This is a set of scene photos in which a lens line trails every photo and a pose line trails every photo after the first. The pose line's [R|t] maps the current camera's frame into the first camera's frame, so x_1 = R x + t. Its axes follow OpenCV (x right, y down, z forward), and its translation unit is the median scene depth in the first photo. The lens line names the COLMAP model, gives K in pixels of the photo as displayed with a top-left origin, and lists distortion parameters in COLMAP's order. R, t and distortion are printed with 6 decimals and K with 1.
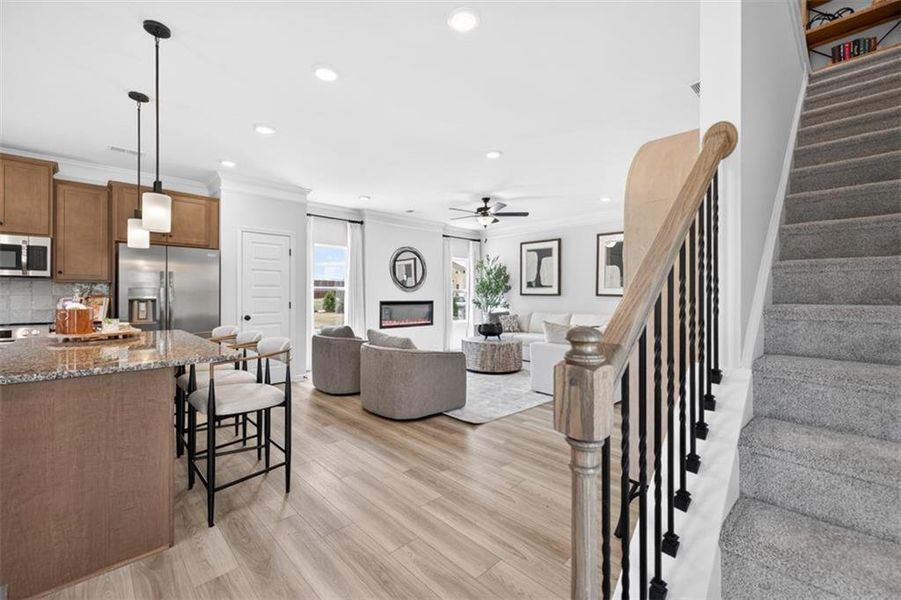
lens RADIAL K [[371.9, 0, 454.8], [0, 371.9, 293.8], [0, 0, 1]] dist [-0.000060, -0.000098]
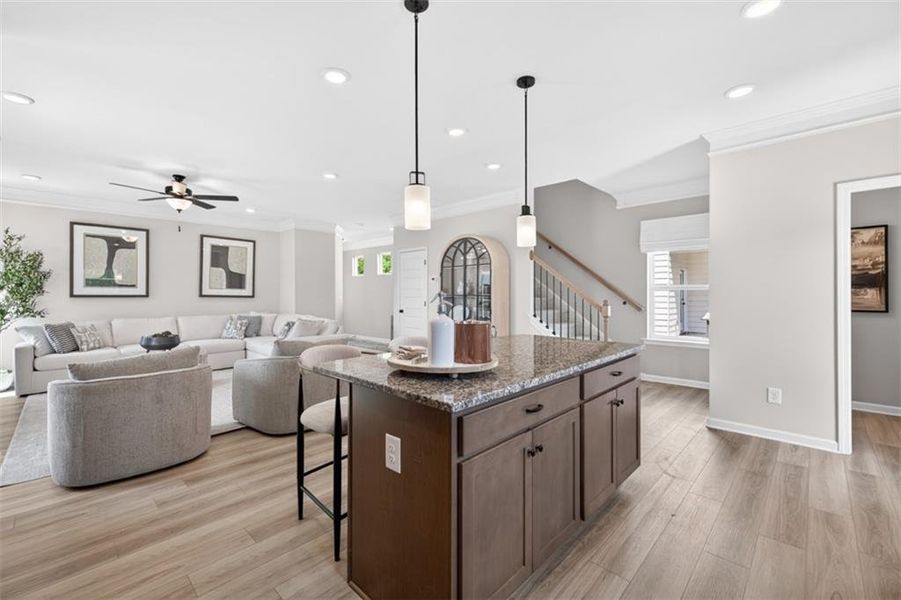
lens RADIAL K [[377.1, 0, 445.5], [0, 377.1, 294.7], [0, 0, 1]] dist [0.001953, 0.000401]
pose [[-0.021078, -0.003263, 0.999773, -0.586069], [0.000841, 0.999994, 0.003282, -0.002723], [-0.999777, 0.000910, -0.021075, 0.339926]]
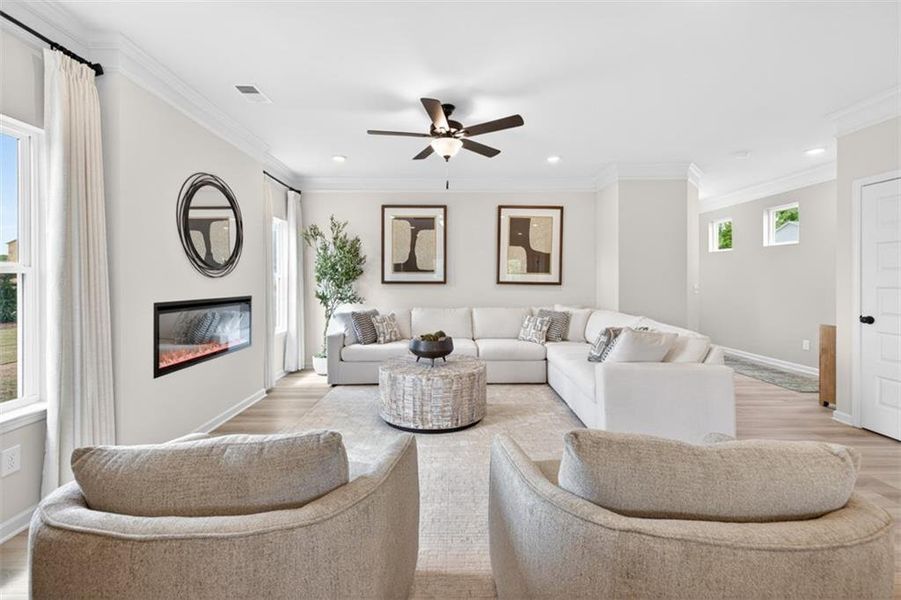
lens RADIAL K [[375.0, 0, 447.6], [0, 375.0, 285.1], [0, 0, 1]] dist [0.002031, 0.000083]
pose [[0.703504, -0.012004, 0.710590, -0.238280], [0.001427, 0.999879, 0.015477, -0.003894], [-0.710690, -0.009874, 0.703436, 0.474966]]
